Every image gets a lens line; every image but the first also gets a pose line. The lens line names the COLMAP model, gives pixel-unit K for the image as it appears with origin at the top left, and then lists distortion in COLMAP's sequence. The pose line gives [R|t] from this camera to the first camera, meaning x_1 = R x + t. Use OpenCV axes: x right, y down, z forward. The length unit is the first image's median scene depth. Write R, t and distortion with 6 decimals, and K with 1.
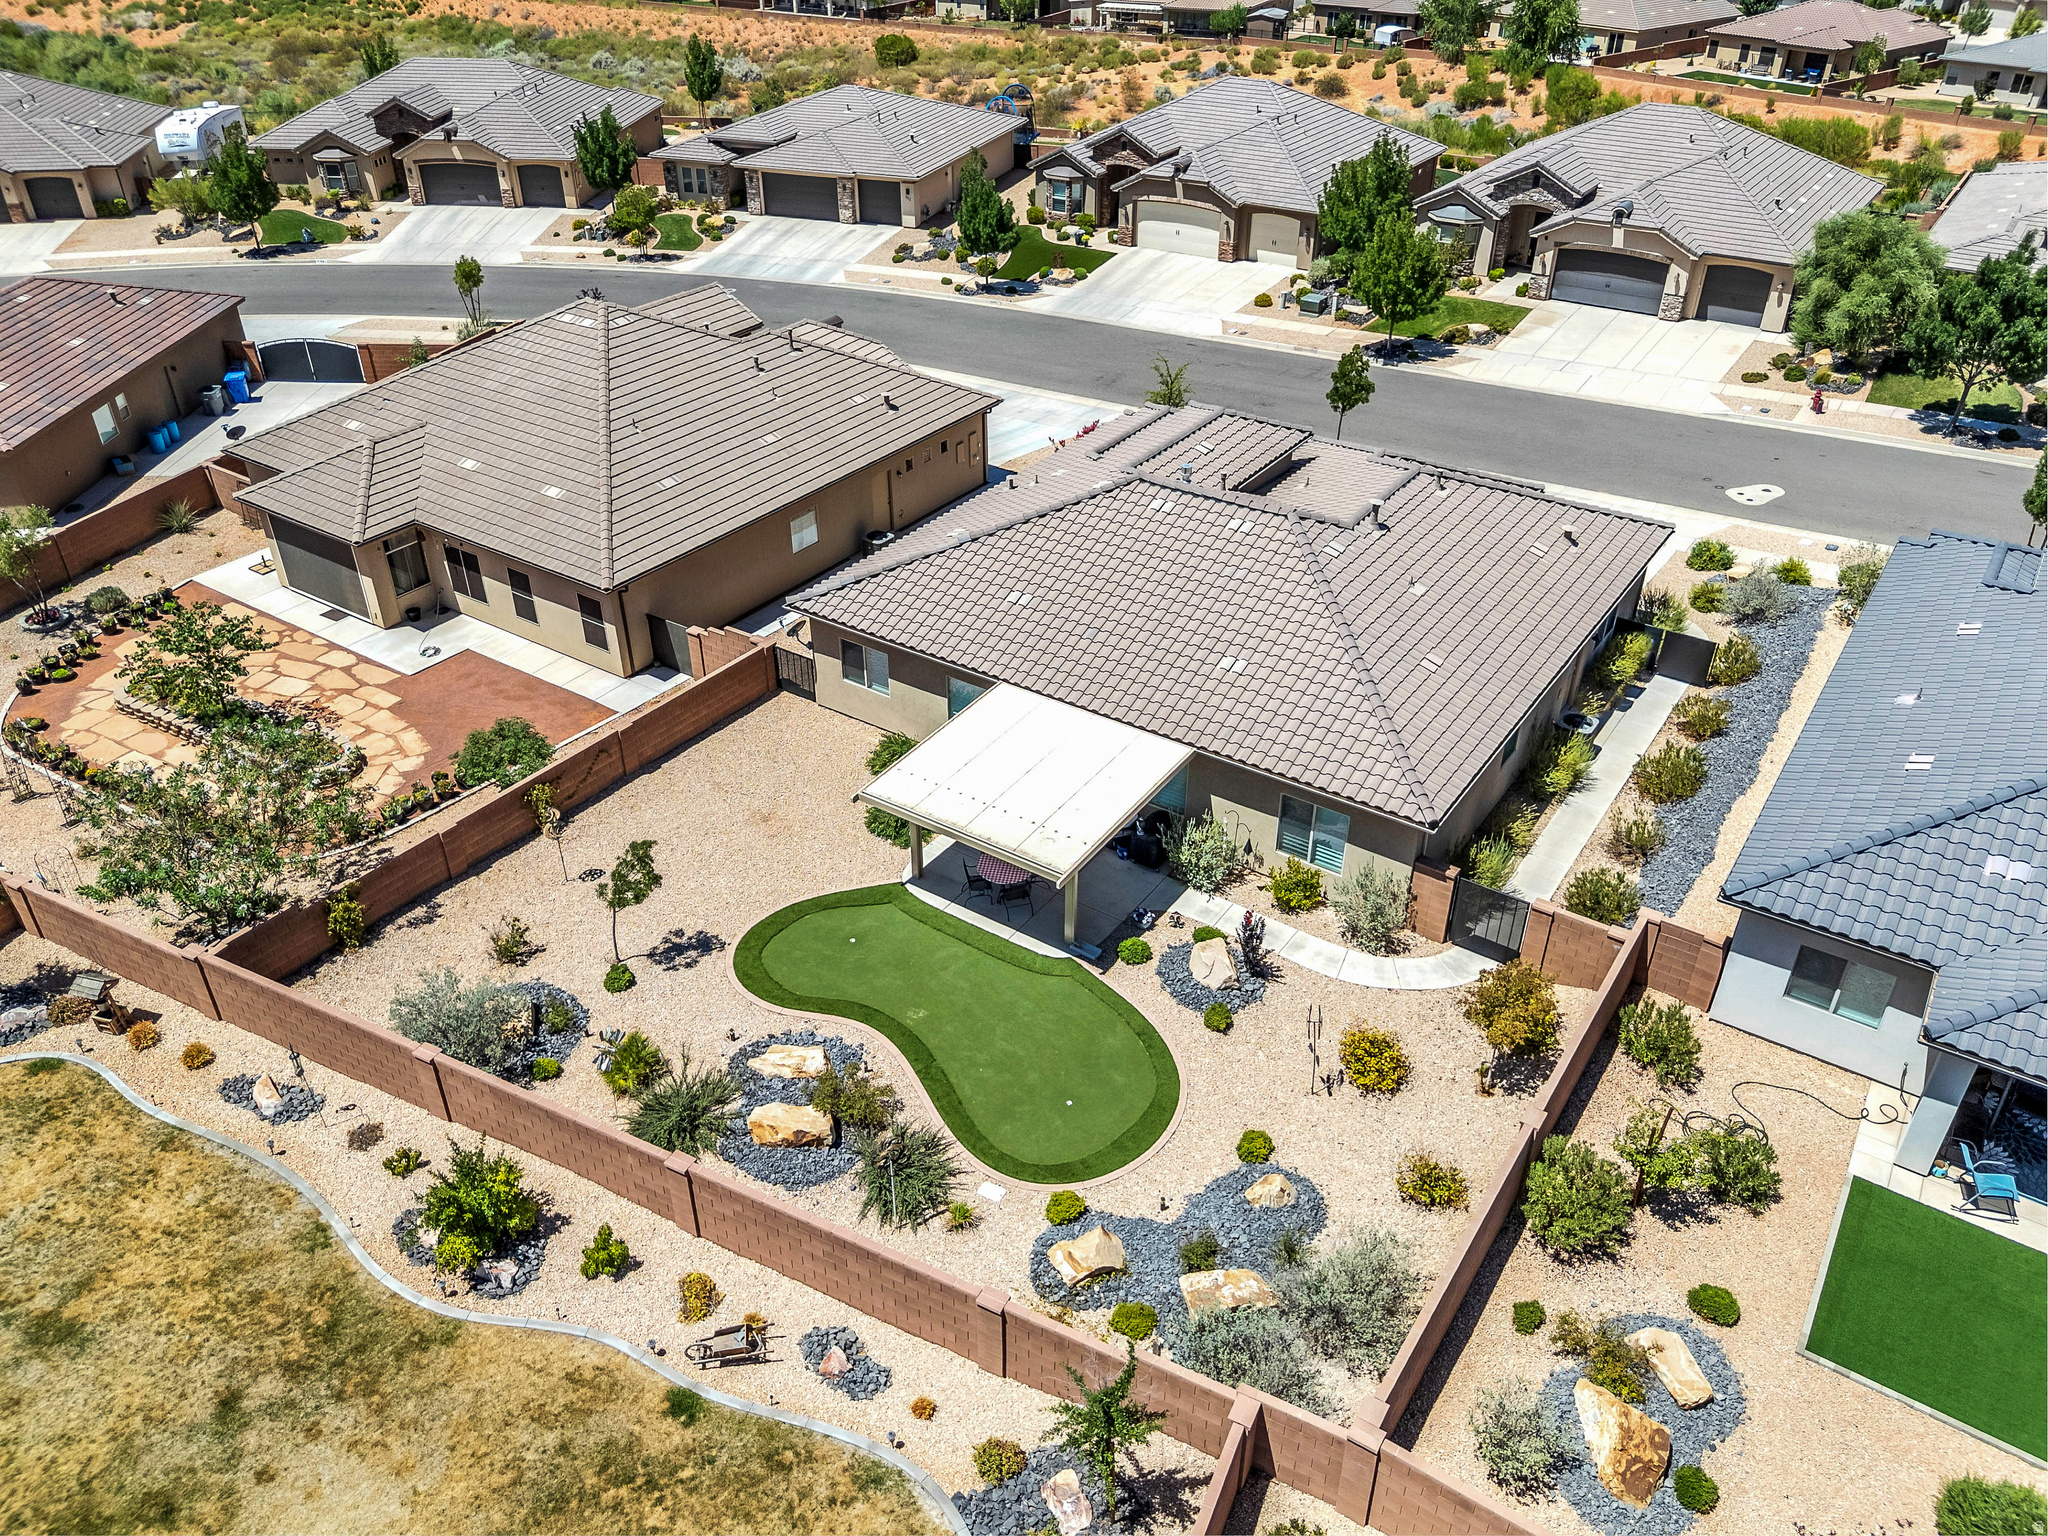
lens RADIAL K [[1514.2, 0, 1029.3], [0, 1514.2, 759.6], [0, 0, 1]] dist [0.056973, -0.049194]
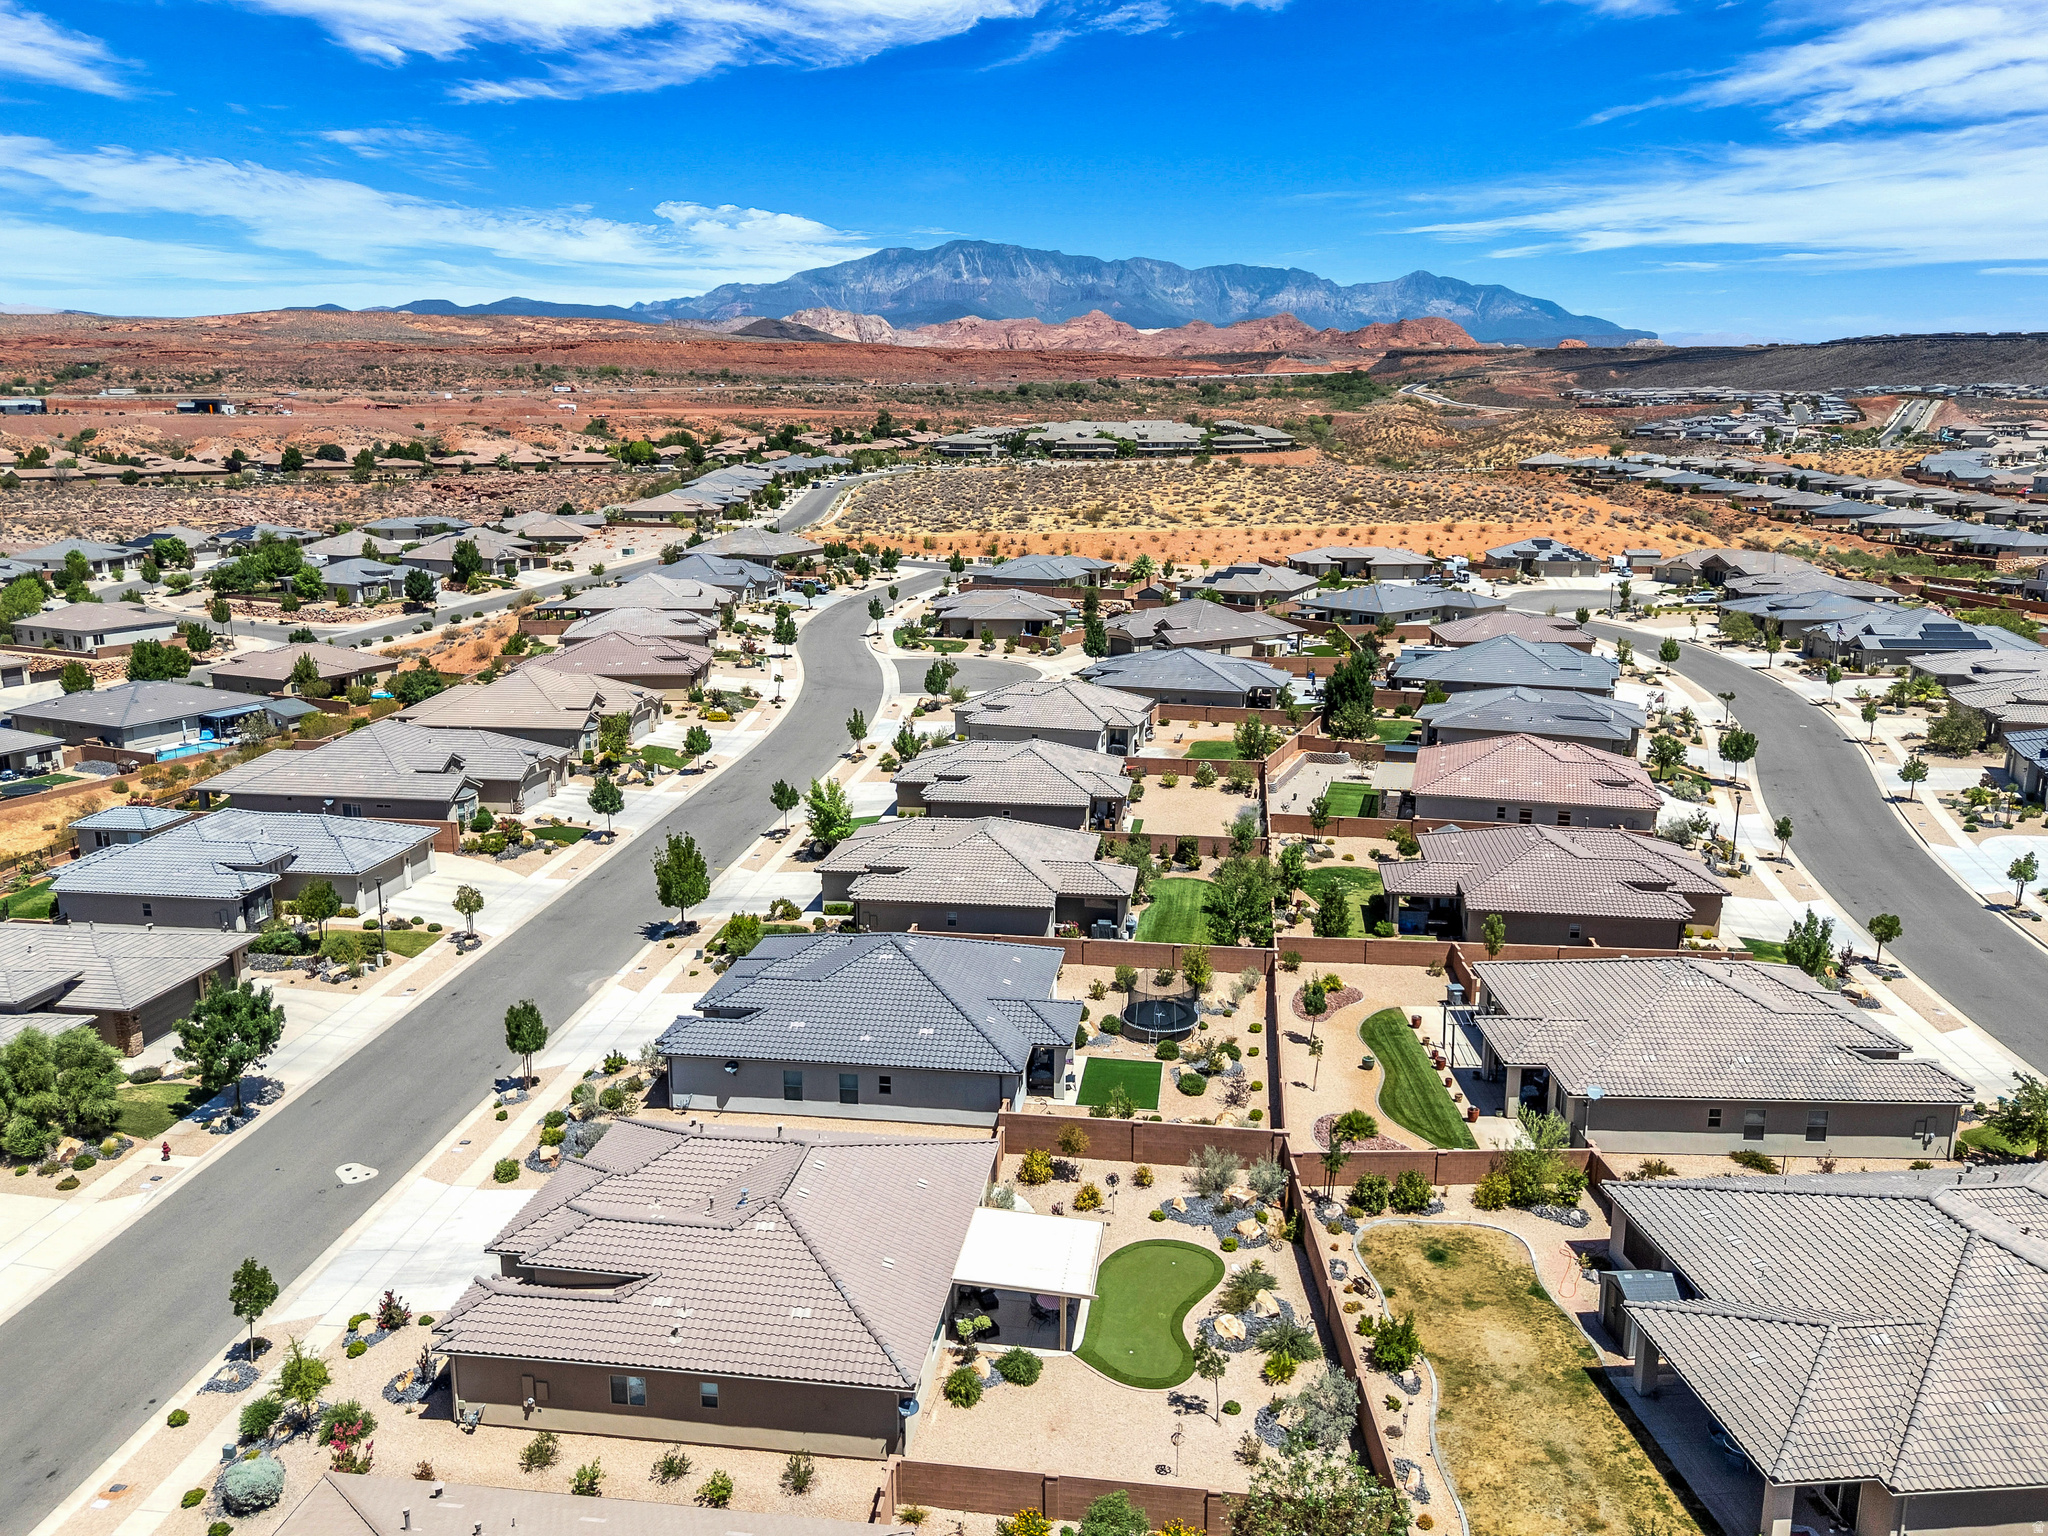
lens RADIAL K [[1514.2, 0, 1029.3], [0, 1514.2, 759.6], [0, 0, 1]] dist [0.056973, -0.049194]
pose [[-0.445367, -0.198650, 0.873033, -0.689244], [0.486394, 0.764969, 0.422189, -0.566573], [-0.751711, 0.612667, -0.244070, 0.514077]]
